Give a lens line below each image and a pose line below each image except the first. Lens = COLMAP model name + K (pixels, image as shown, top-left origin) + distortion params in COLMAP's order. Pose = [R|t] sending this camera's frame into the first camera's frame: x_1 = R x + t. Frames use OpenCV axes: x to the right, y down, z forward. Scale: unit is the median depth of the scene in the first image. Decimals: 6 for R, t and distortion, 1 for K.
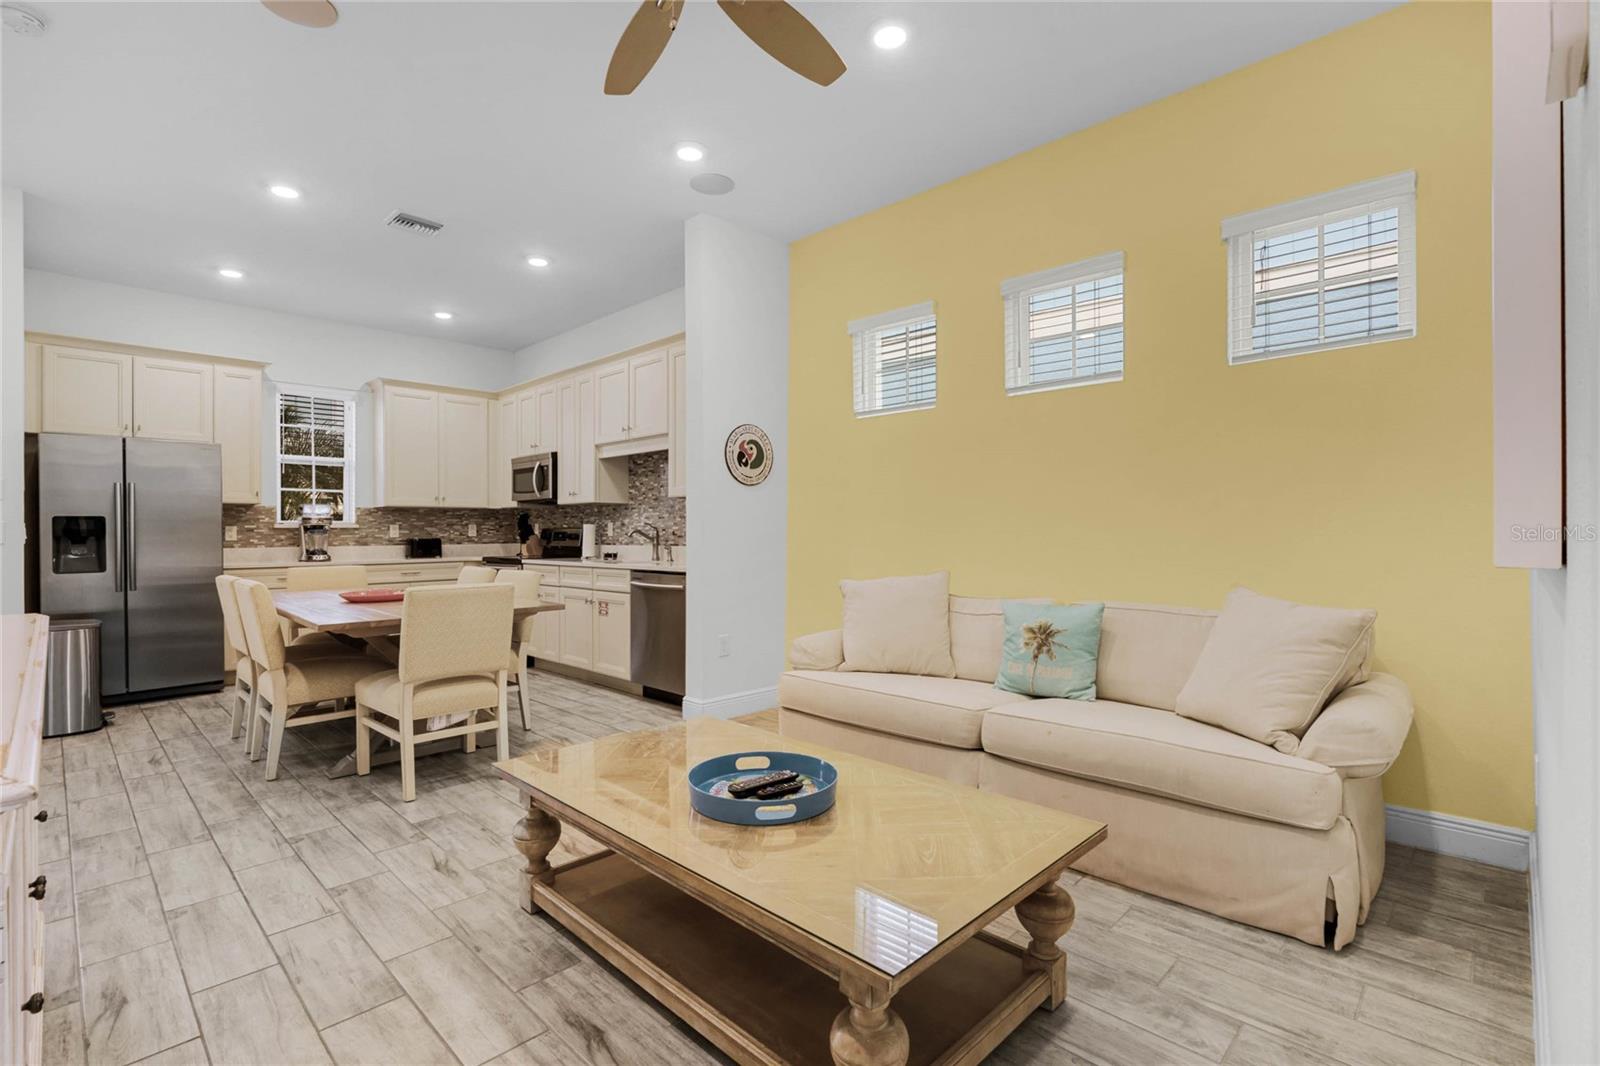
lens RADIAL K [[743.1, 0, 801.8], [0, 743.1, 526.0], [0, 0, 1]] dist [-0.001965, 0.001545]
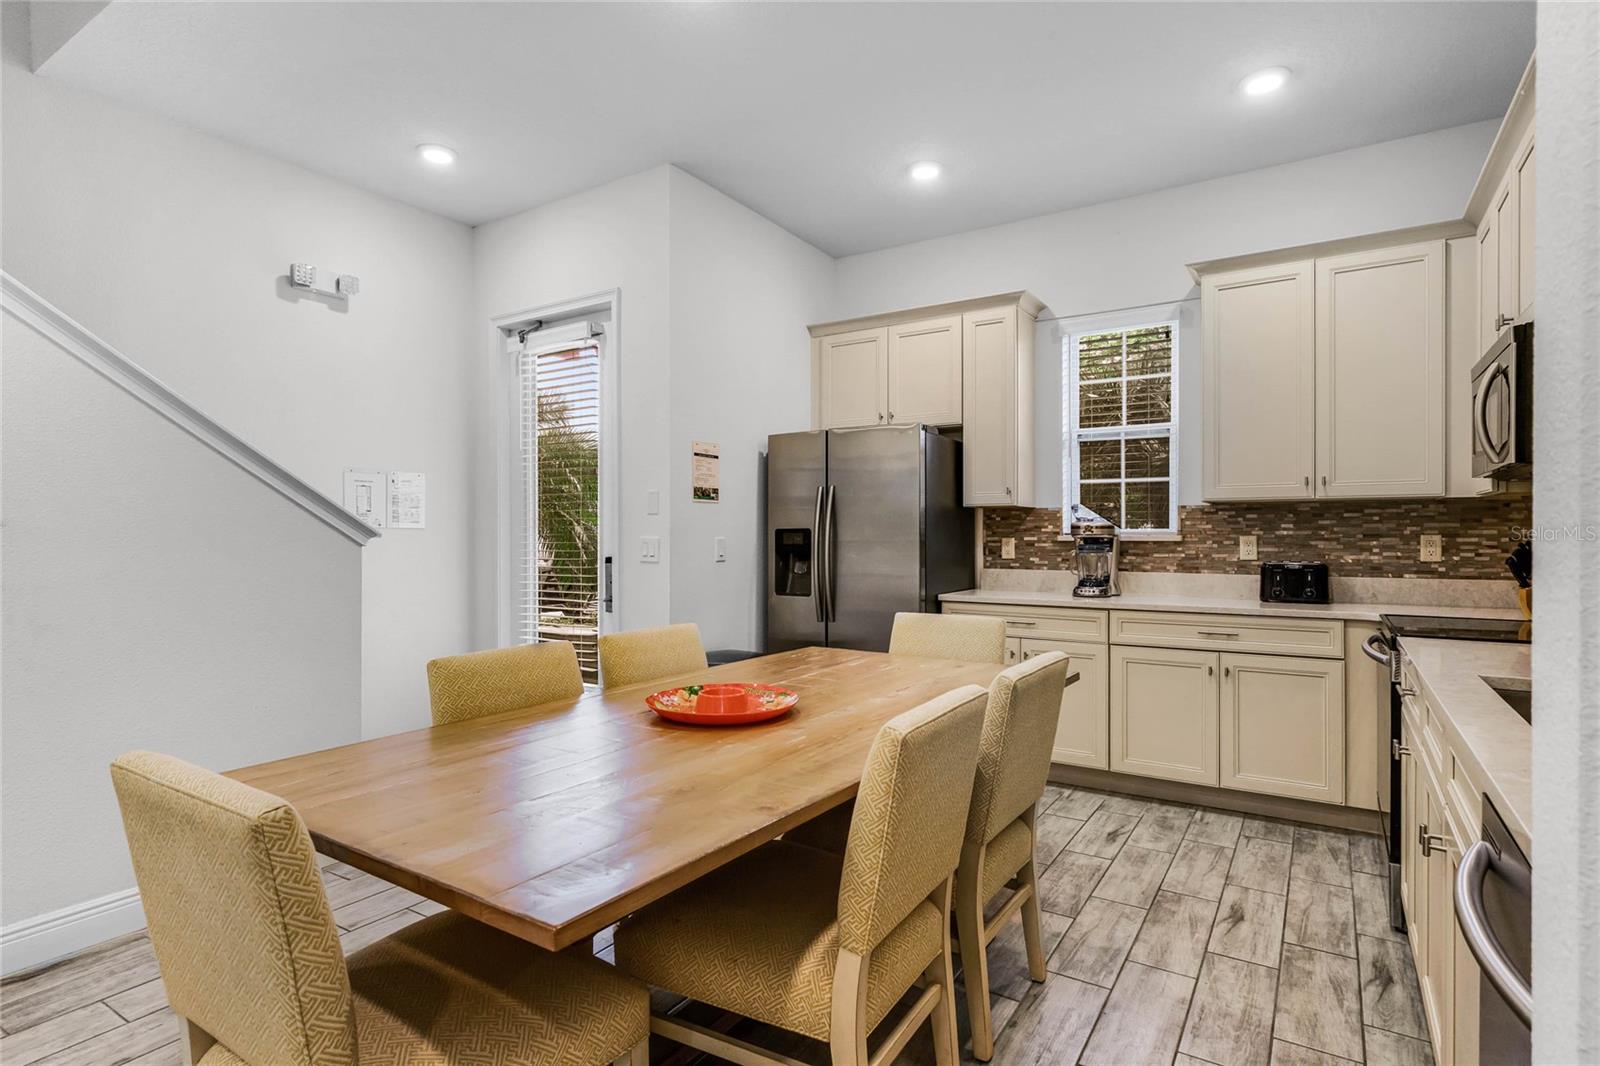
lens RADIAL K [[843.2, 0, 832.3], [0, 843.2, 531.0], [0, 0, 1]] dist [0.009096, -0.007763]
pose [[0.204555, 0.005184, -0.978841, -0.019373], [0.008690, 0.999937, 0.007111, -0.013738], [0.978817, -0.009961, 0.204497, 0.672842]]
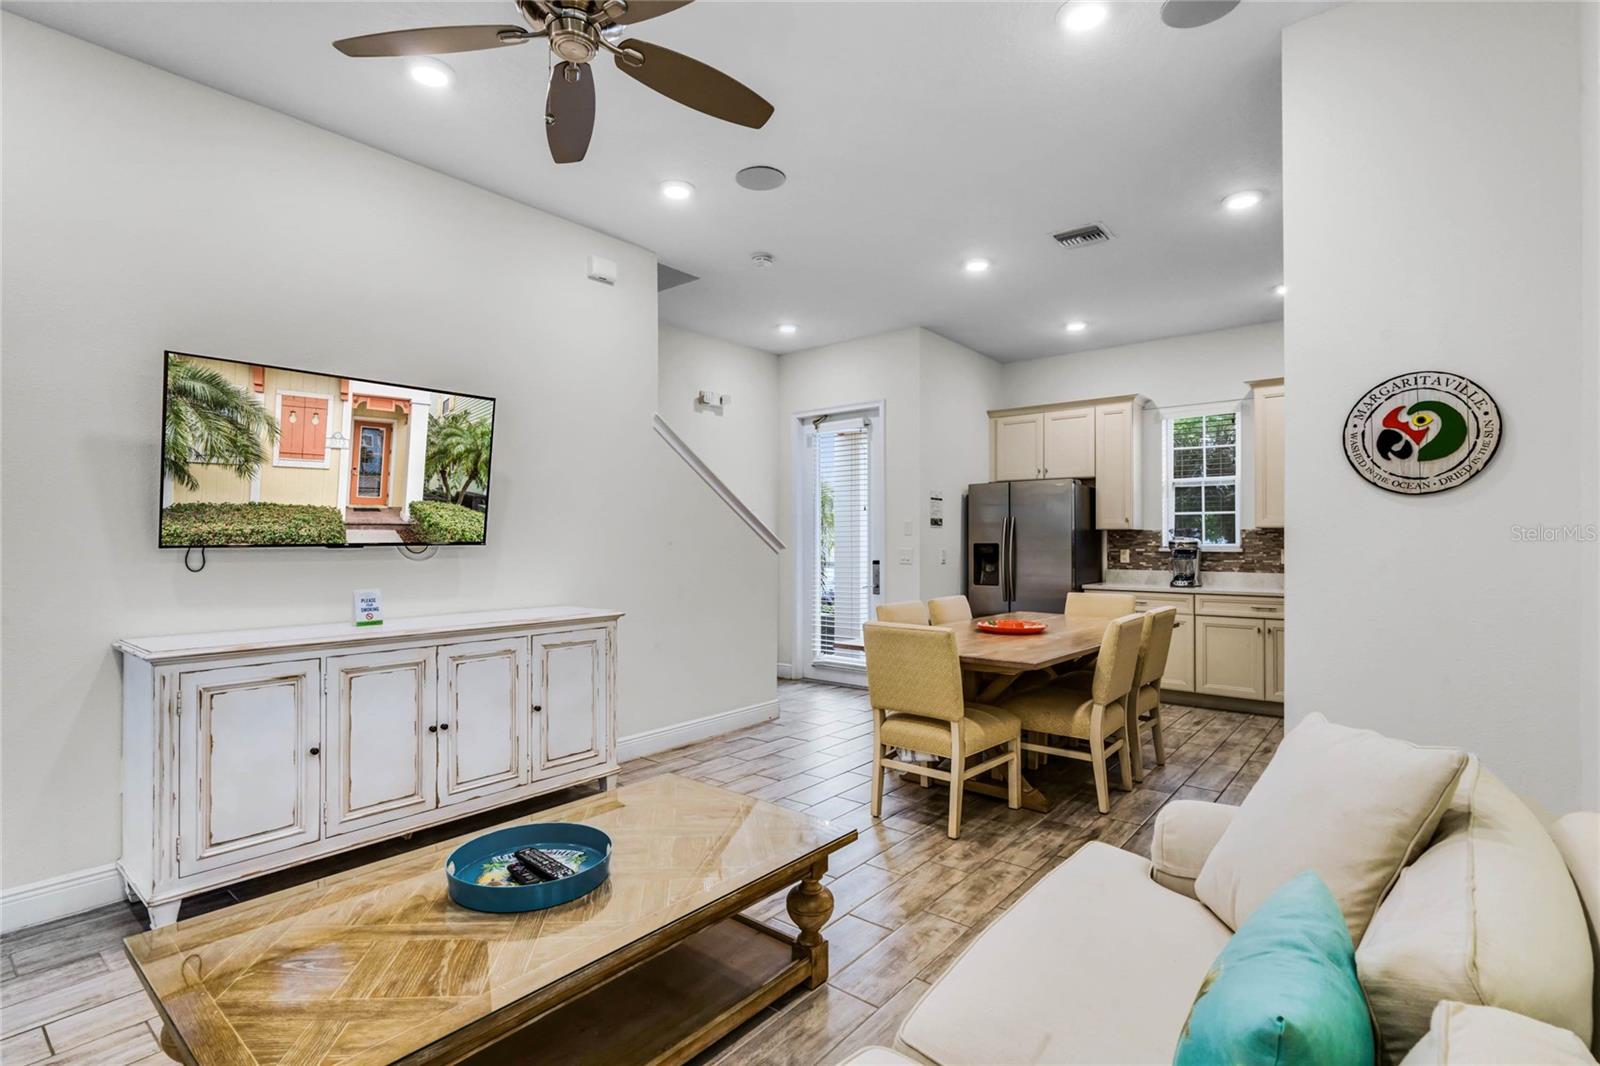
lens RADIAL K [[789.4, 0, 804.9], [0, 789.4, 530.8], [0, 0, 1]] dist [-0.014208, 0.002845]
pose [[0.070297, -0.004986, -0.997514, 0.346176], [0.006570, 0.999968, -0.004535, -0.025123], [0.997504, -0.006235, 0.070328, 0.452683]]
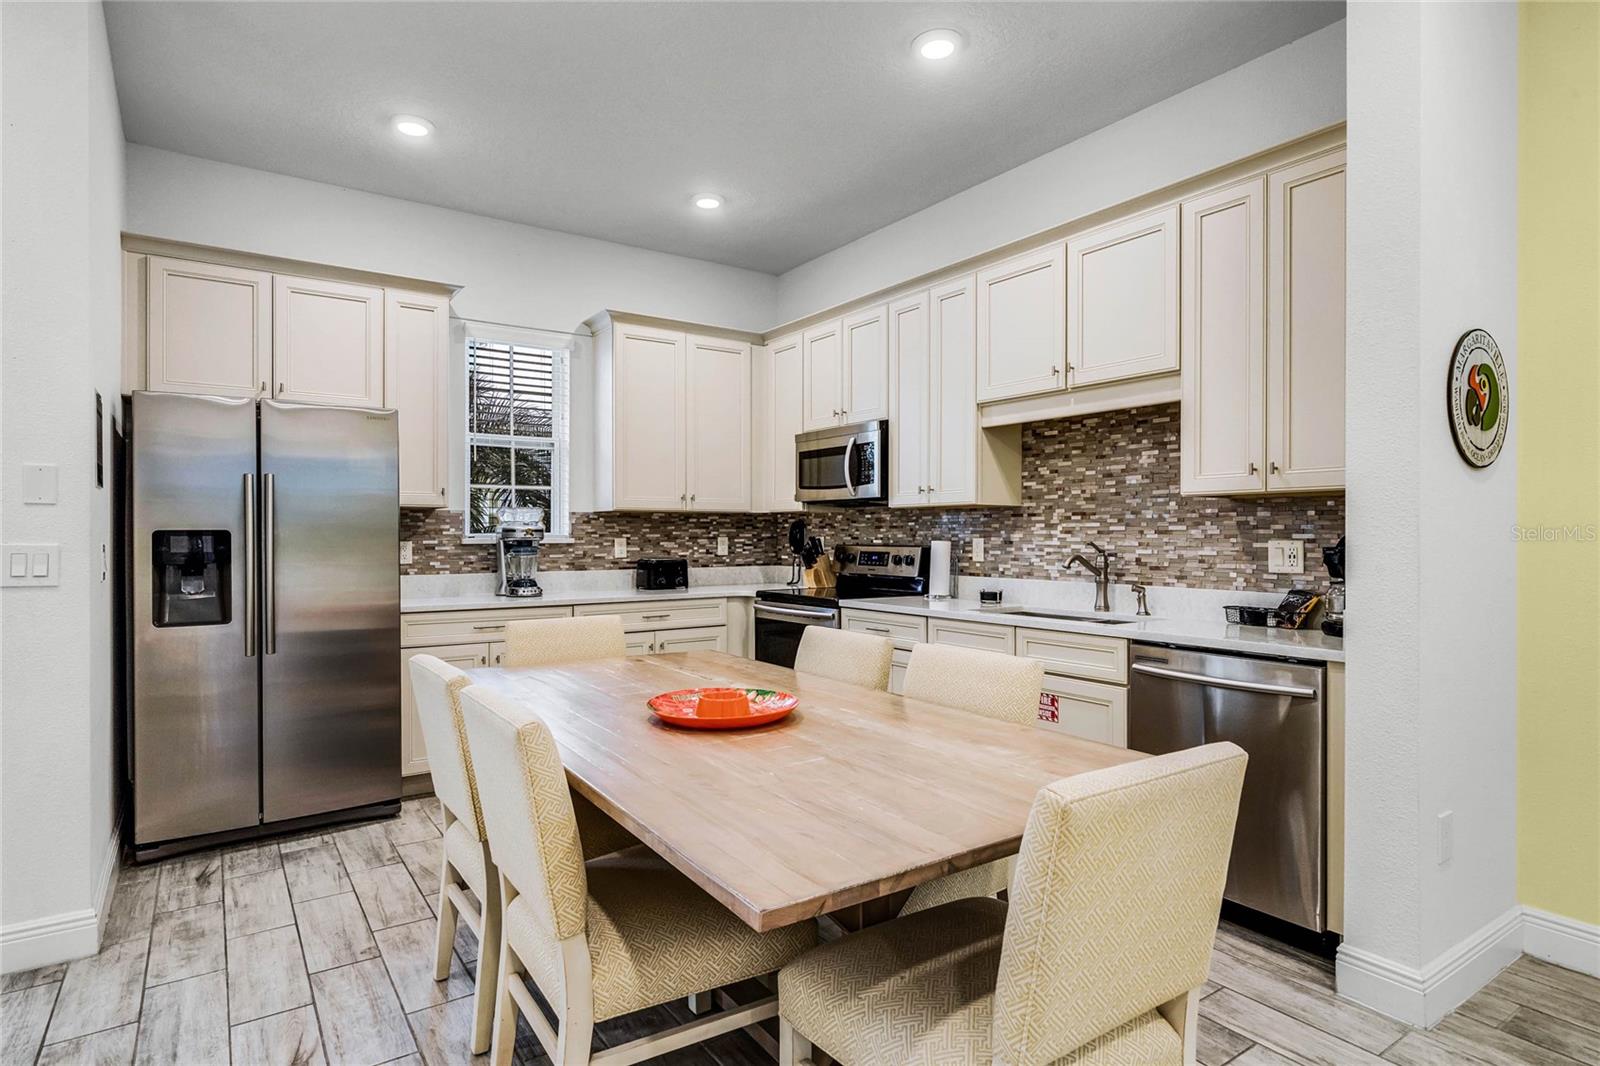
lens RADIAL K [[843.2, 0, 793.5], [0, 843.2, 528.0], [0, 0, 1]] dist [0.009096, -0.007763]
pose [[0.982146, 0.003576, -0.188086, -0.296292], [-0.003388, 0.999993, 0.001319, -0.013995], [0.188090, -0.000658, 0.982152, 0.339313]]
